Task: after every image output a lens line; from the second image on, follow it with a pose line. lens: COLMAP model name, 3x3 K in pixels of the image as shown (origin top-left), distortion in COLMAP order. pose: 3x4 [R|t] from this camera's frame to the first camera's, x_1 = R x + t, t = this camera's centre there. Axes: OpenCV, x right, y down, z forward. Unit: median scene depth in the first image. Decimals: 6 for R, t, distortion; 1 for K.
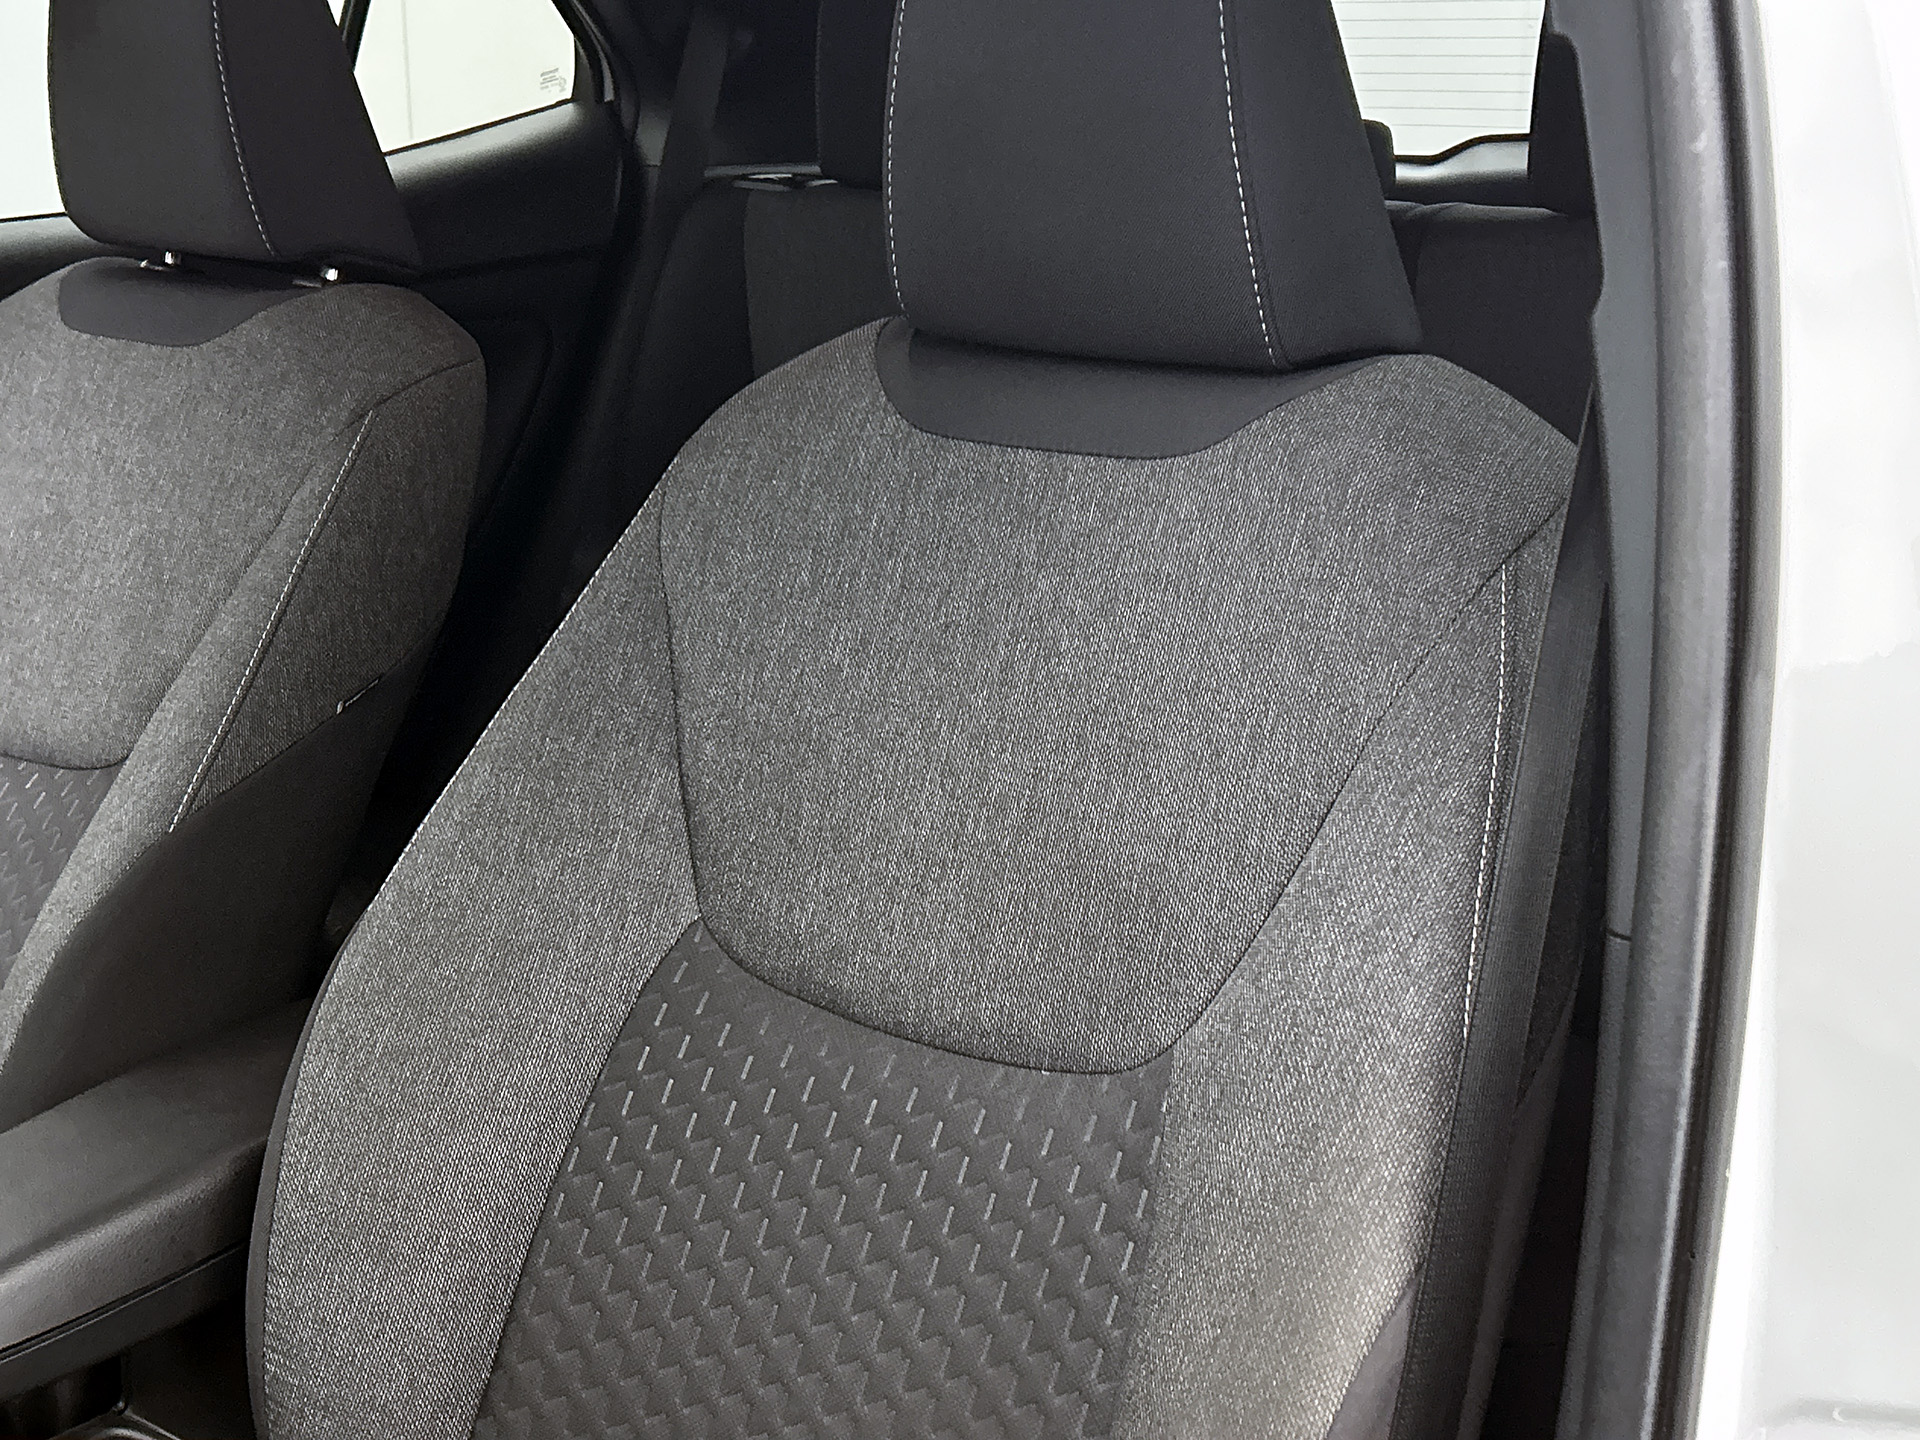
lens RADIAL K [[2271.3, 0, 972.3], [0, 2271.3, 702.4], [0, 0, 1]] dist [0.085793, 0.000000]
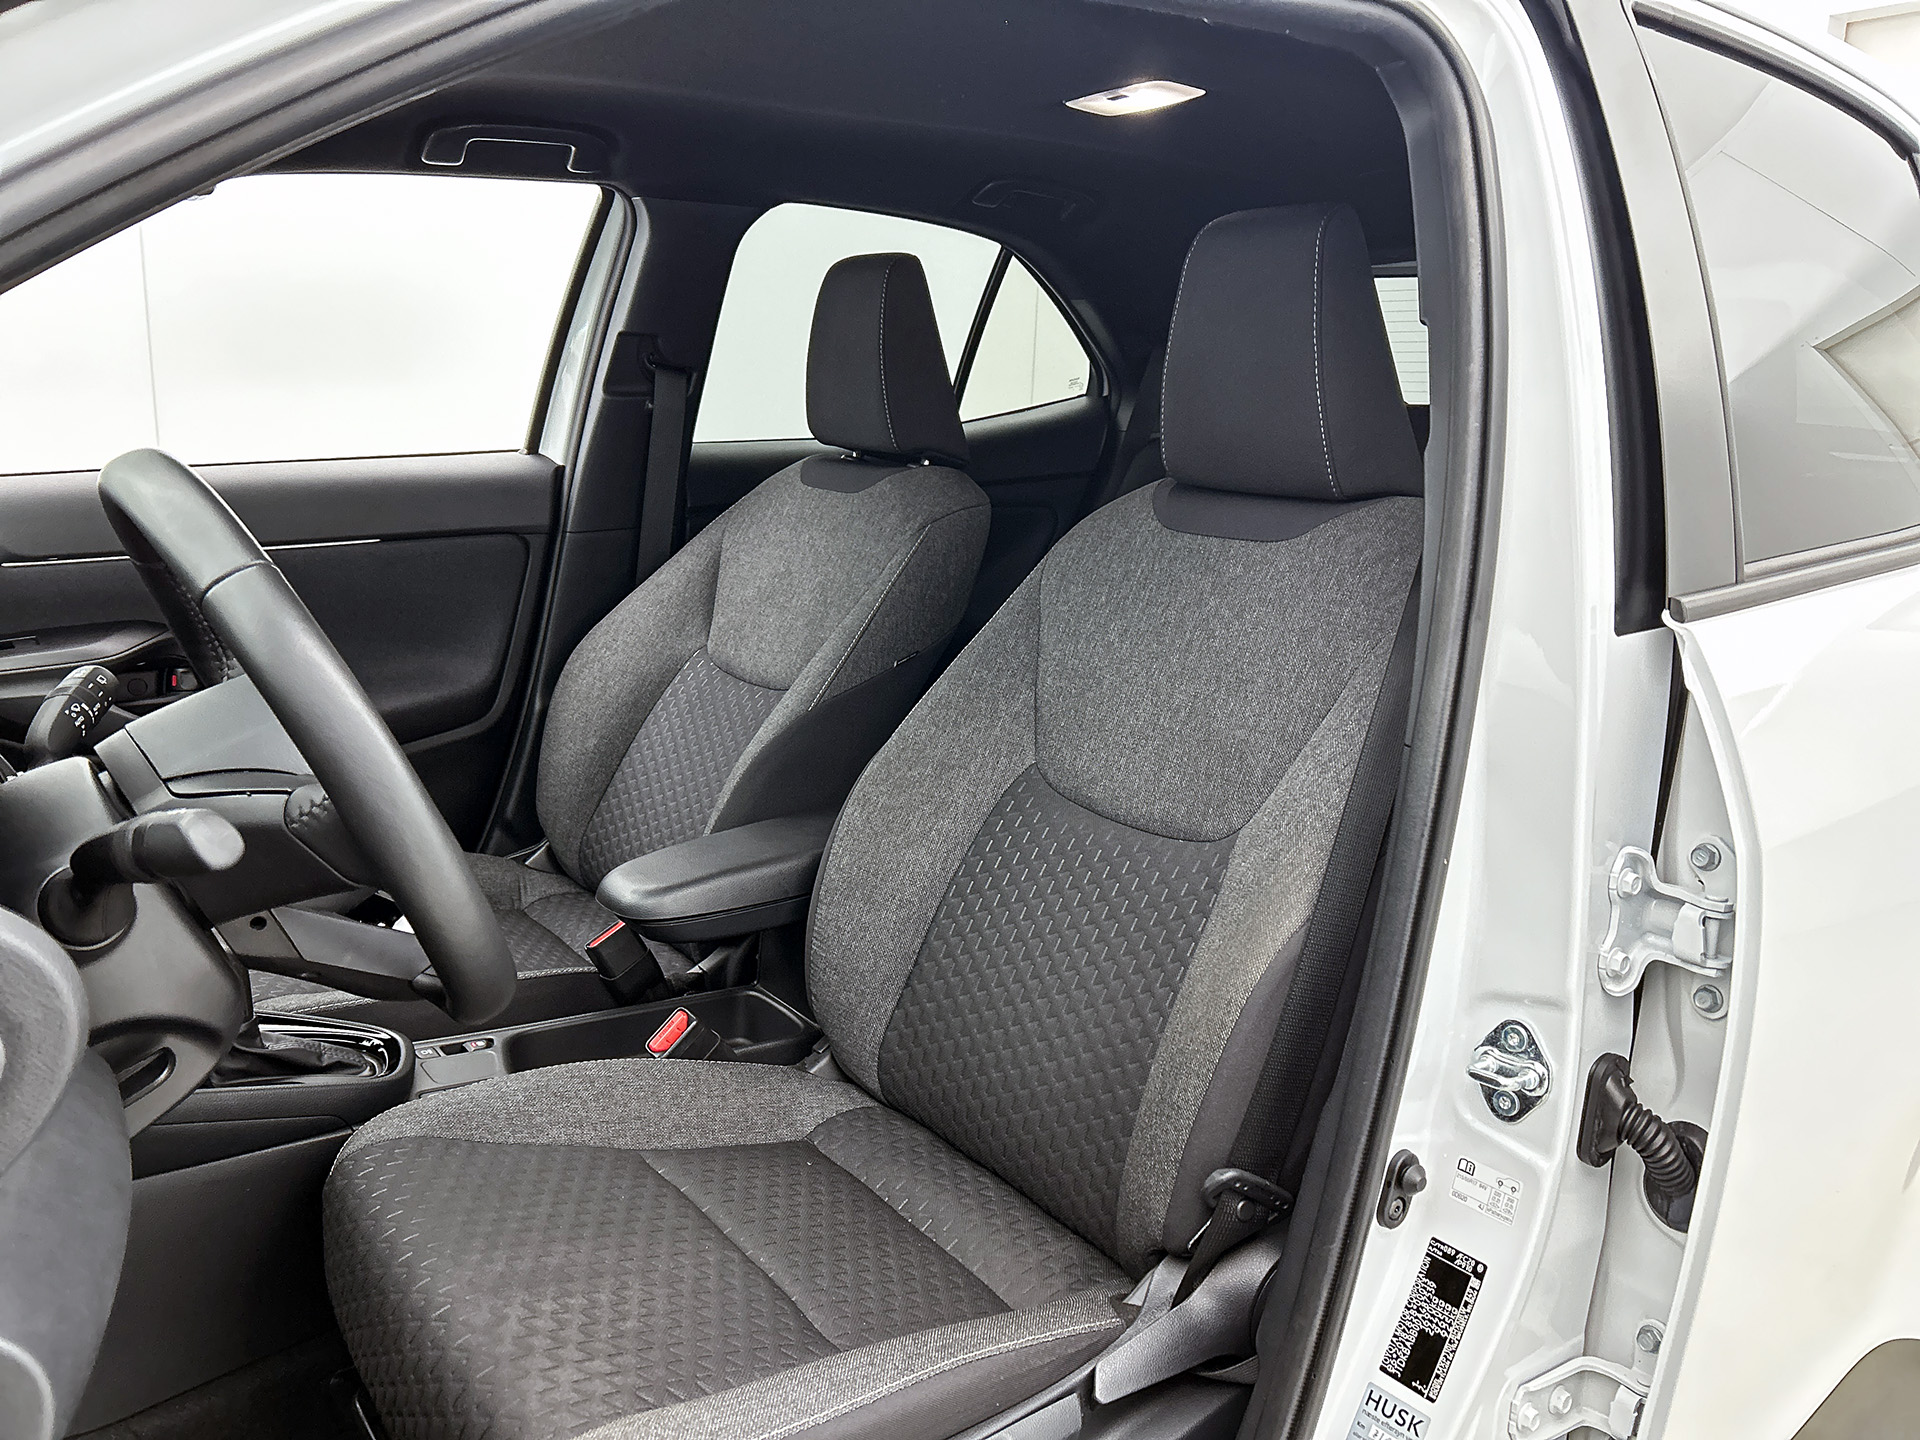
lens RADIAL K [[1465.7, 0, 955.0], [0, 1465.7, 730.4], [0, 0, 1]] dist [0.053601, -0.076850]
pose [[0.950417, 0.092946, -0.296762, 0.200219], [-0.110506, 0.992948, -0.042917, 0.132700], [0.290681, 0.073583, 0.953987, -0.270292]]
